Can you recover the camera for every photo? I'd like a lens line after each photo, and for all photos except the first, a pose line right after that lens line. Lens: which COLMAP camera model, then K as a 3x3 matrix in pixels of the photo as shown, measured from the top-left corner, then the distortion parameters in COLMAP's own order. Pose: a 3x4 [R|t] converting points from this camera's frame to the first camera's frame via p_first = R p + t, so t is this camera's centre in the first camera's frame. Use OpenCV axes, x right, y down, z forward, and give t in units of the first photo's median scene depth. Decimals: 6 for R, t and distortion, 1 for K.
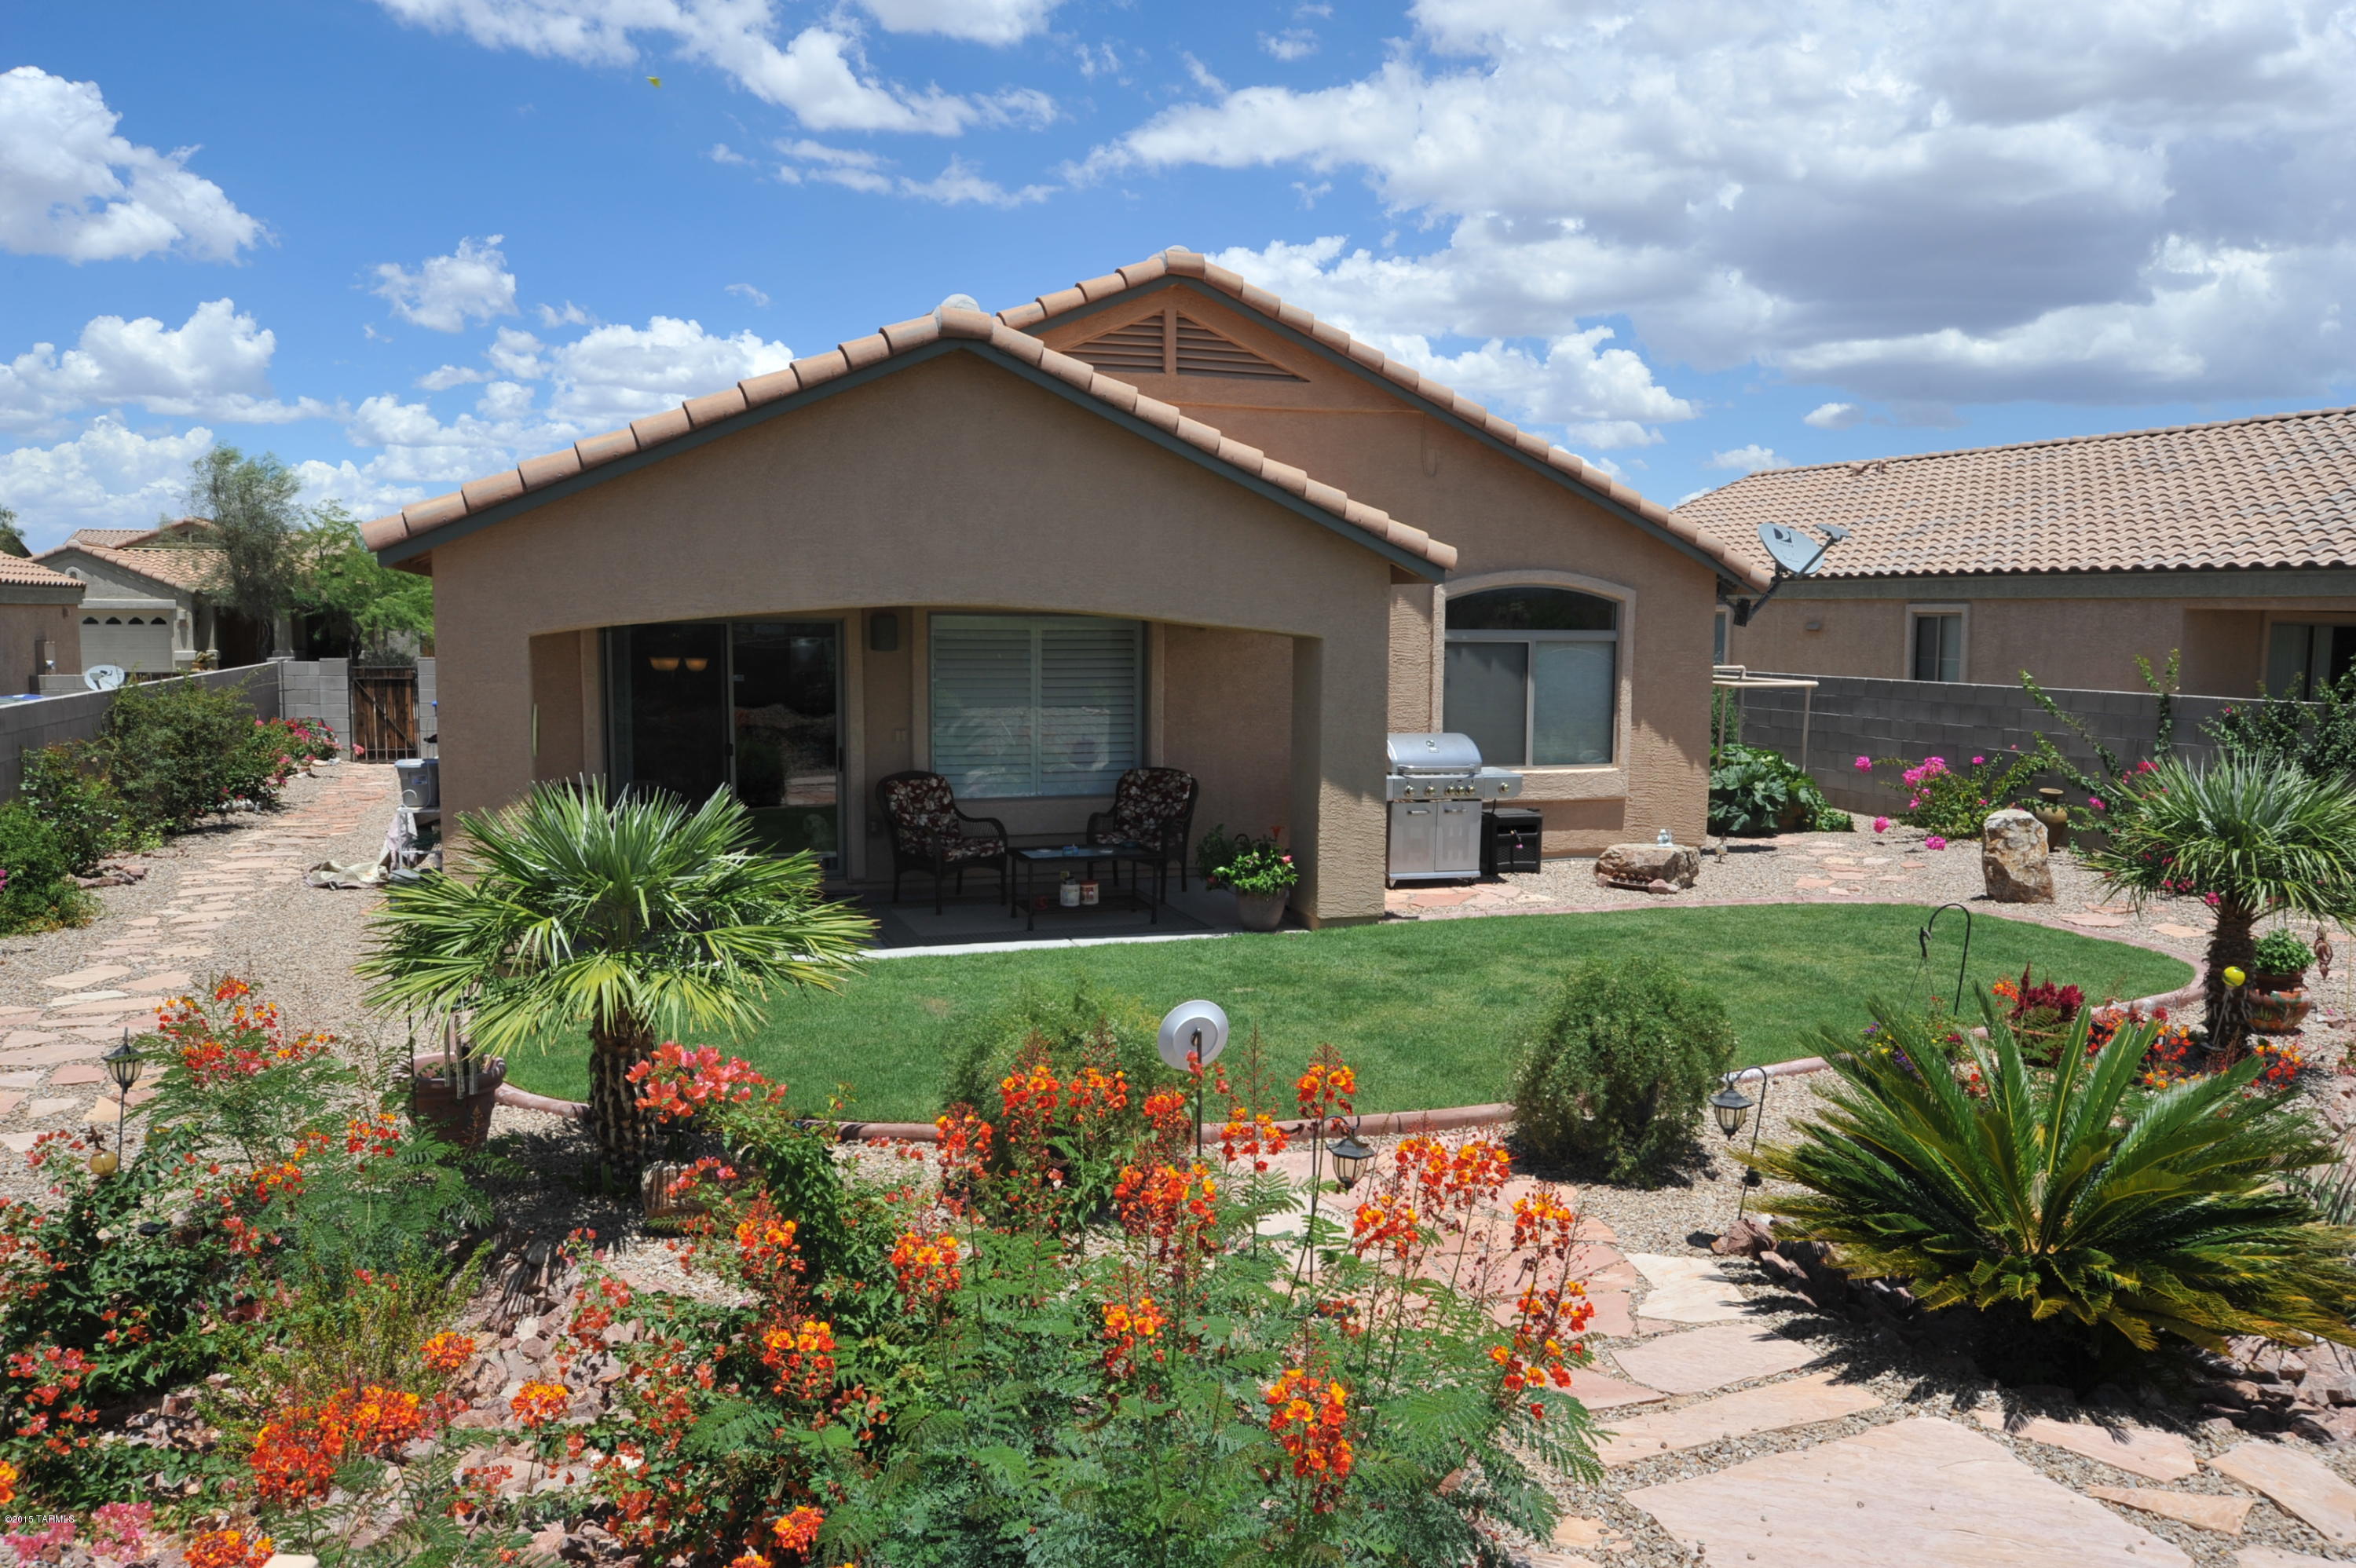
lens RADIAL K [[1736.1, 0, 1254.4], [0, 1736.1, 863.3], [0, 0, 1]] dist [-0.032840, -0.001011]
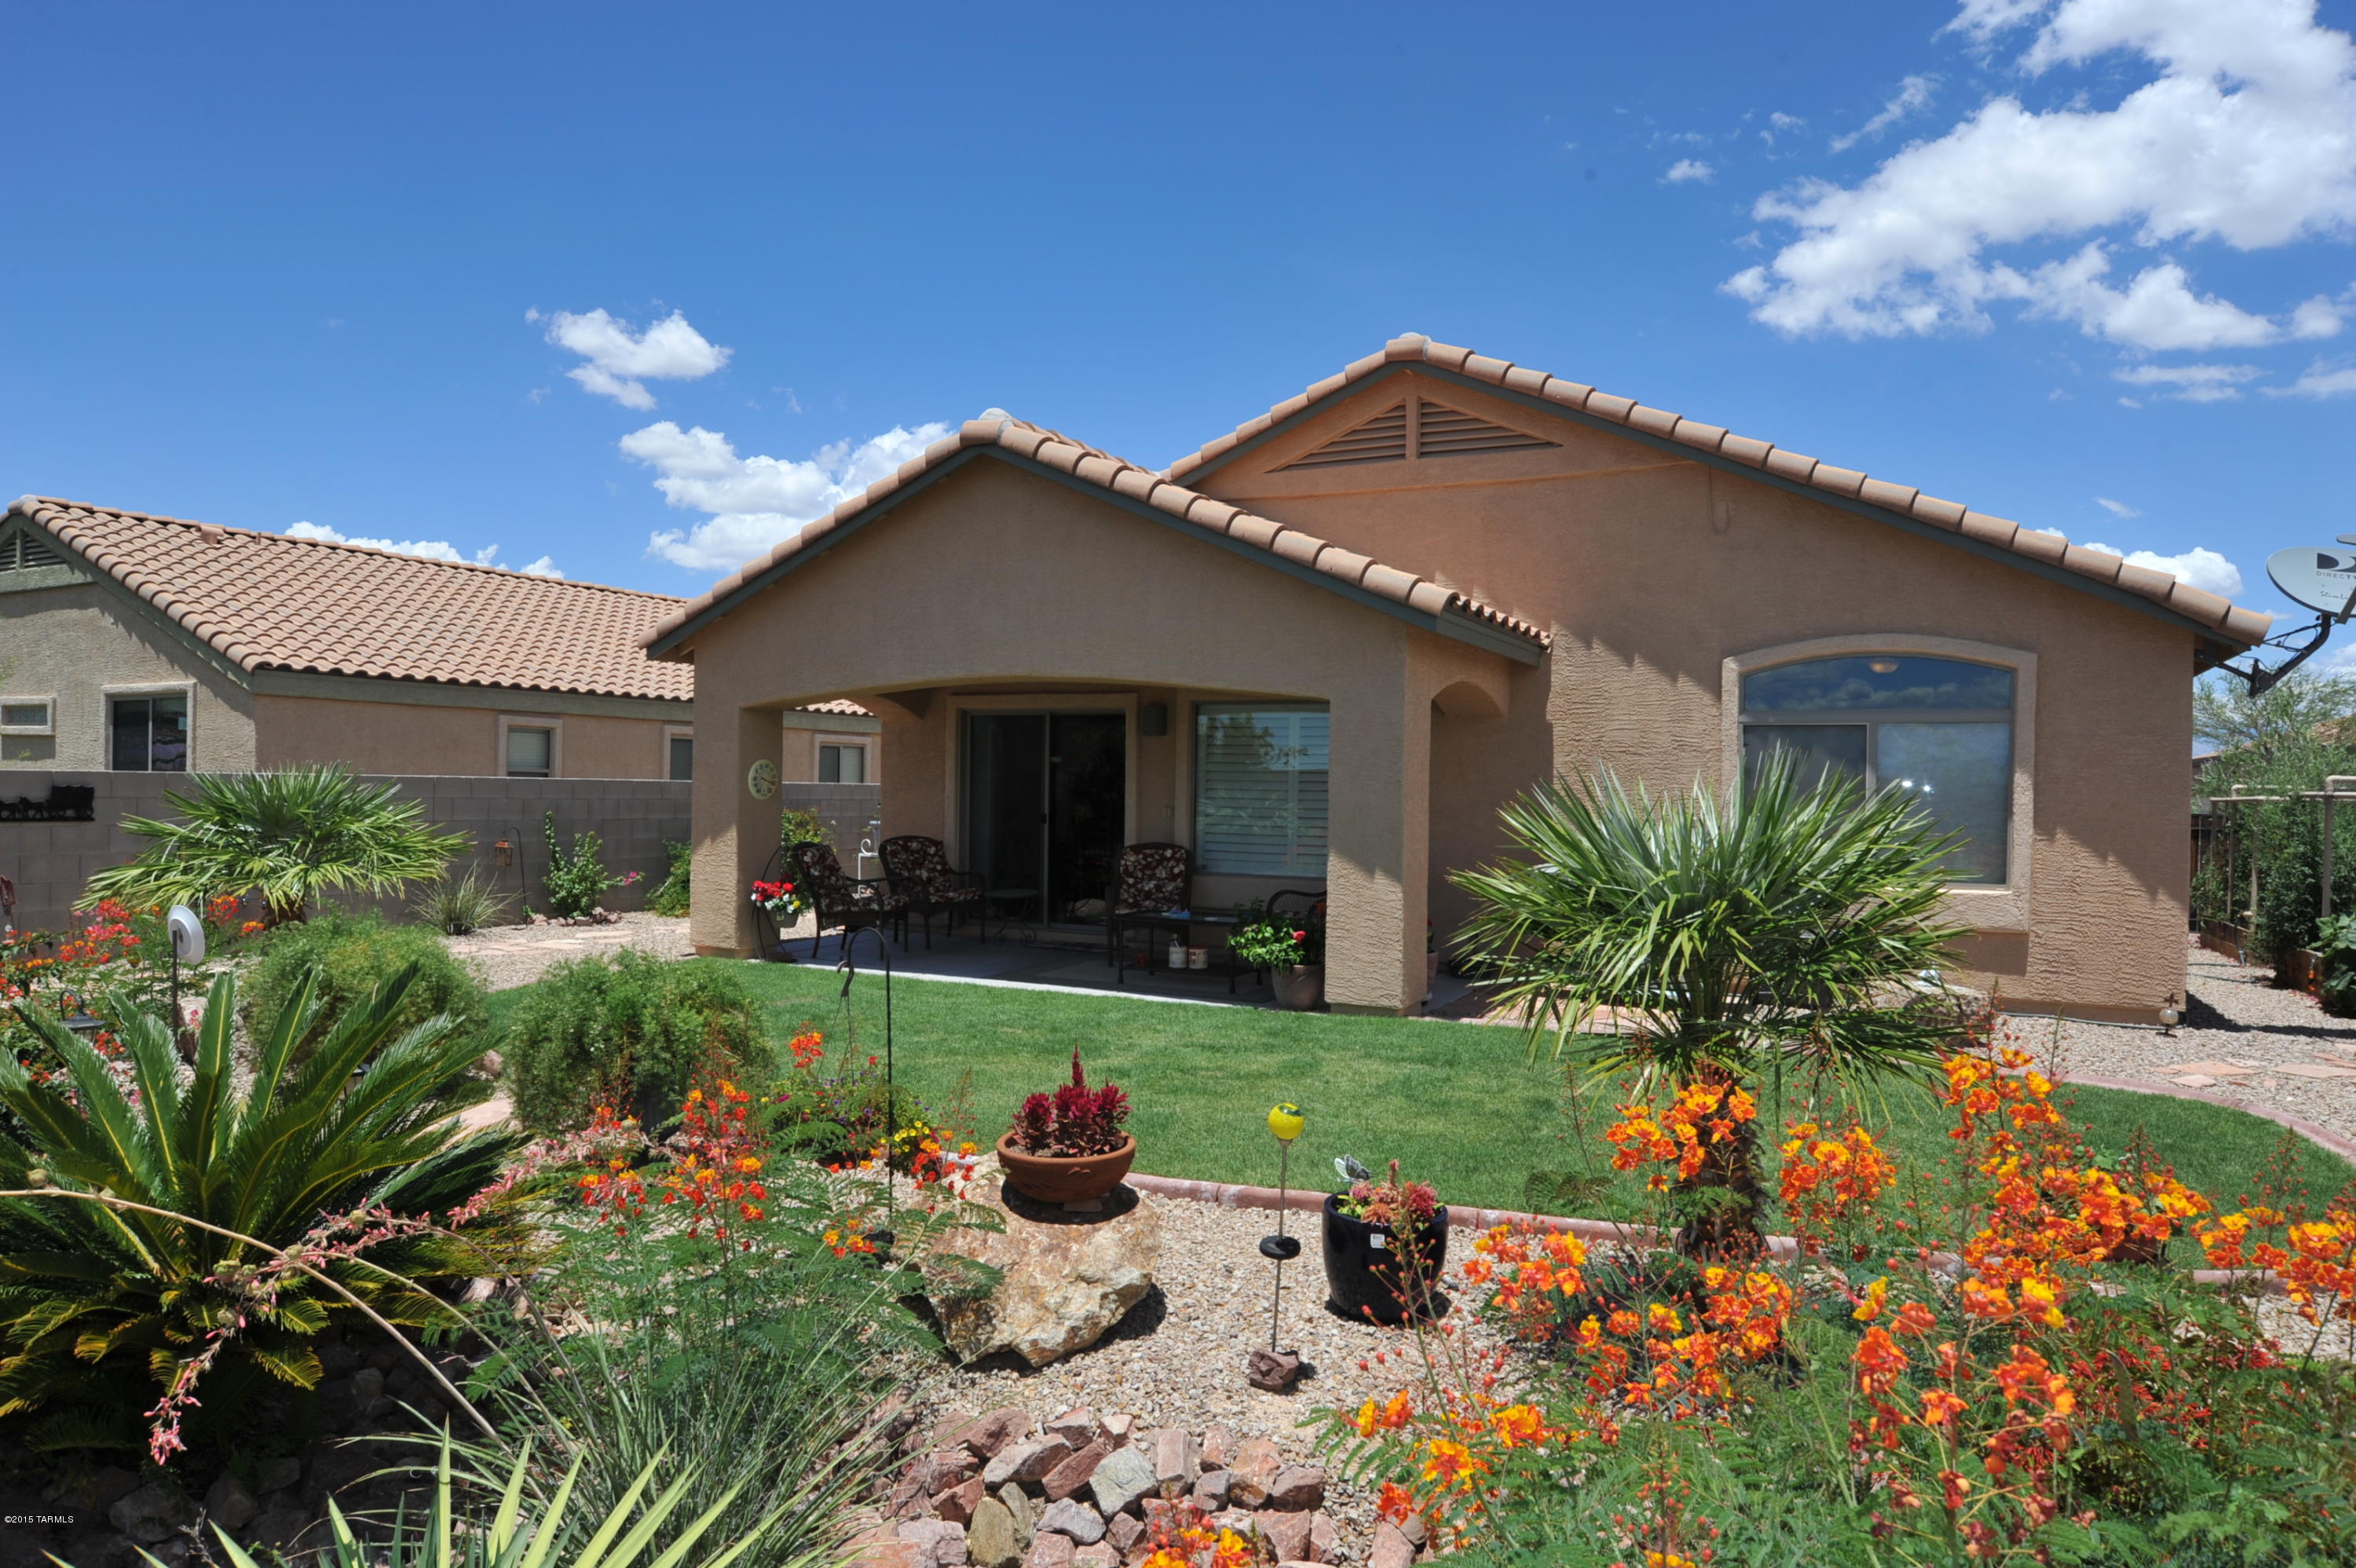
lens RADIAL K [[1505.3, 0, 1178.0], [0, 1505.3, 784.0], [0, 0, 1]] dist [-0.105934, 0.062247]
pose [[0.658633, -0.000047, -0.752464, 0.450886], [-0.119262, 0.987353, -0.104452, 0.008029], [0.742953, 0.158536, 0.650298, 0.323045]]
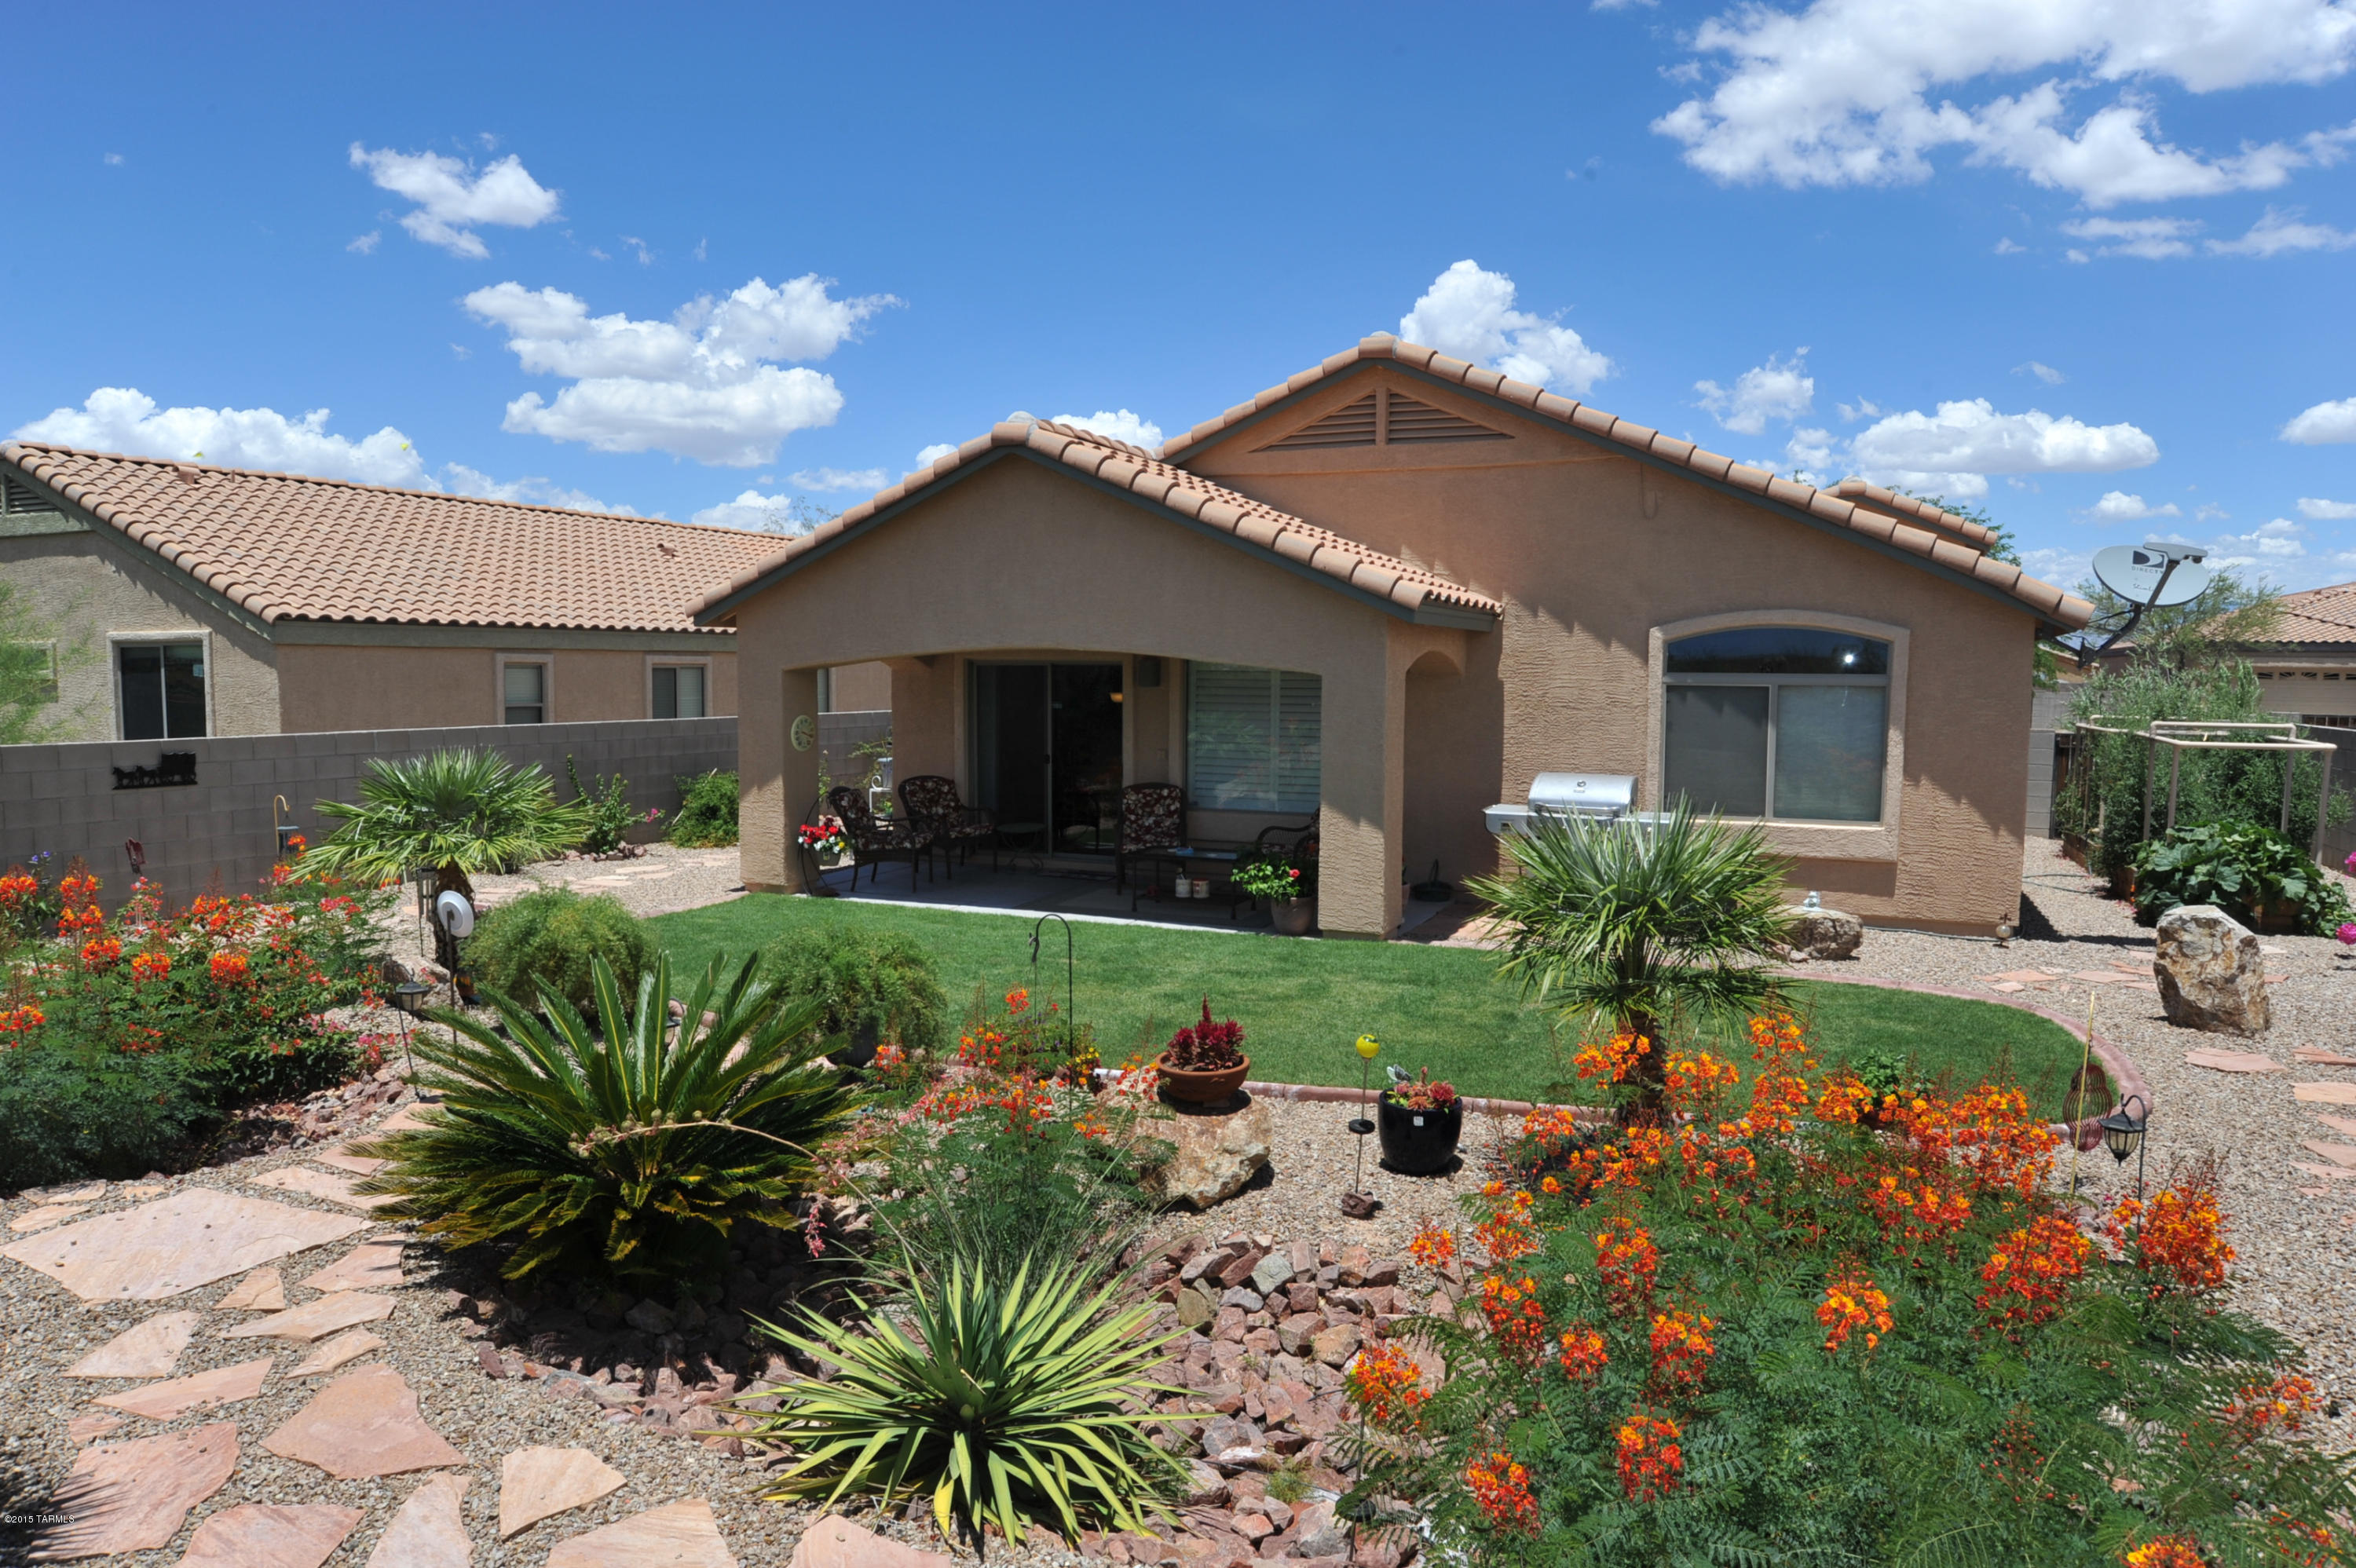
lens RADIAL K [[1592.0, 0, 1178.0], [0, 1592.0, 784.0], [0, 0, 1]] dist [-0.109890, 0.071787]
pose [[0.703836, 0.051490, -0.708494, 0.528159], [-0.104321, 0.994048, -0.031393, -0.014247], [0.702661, 0.096006, 0.705018, 0.176617]]
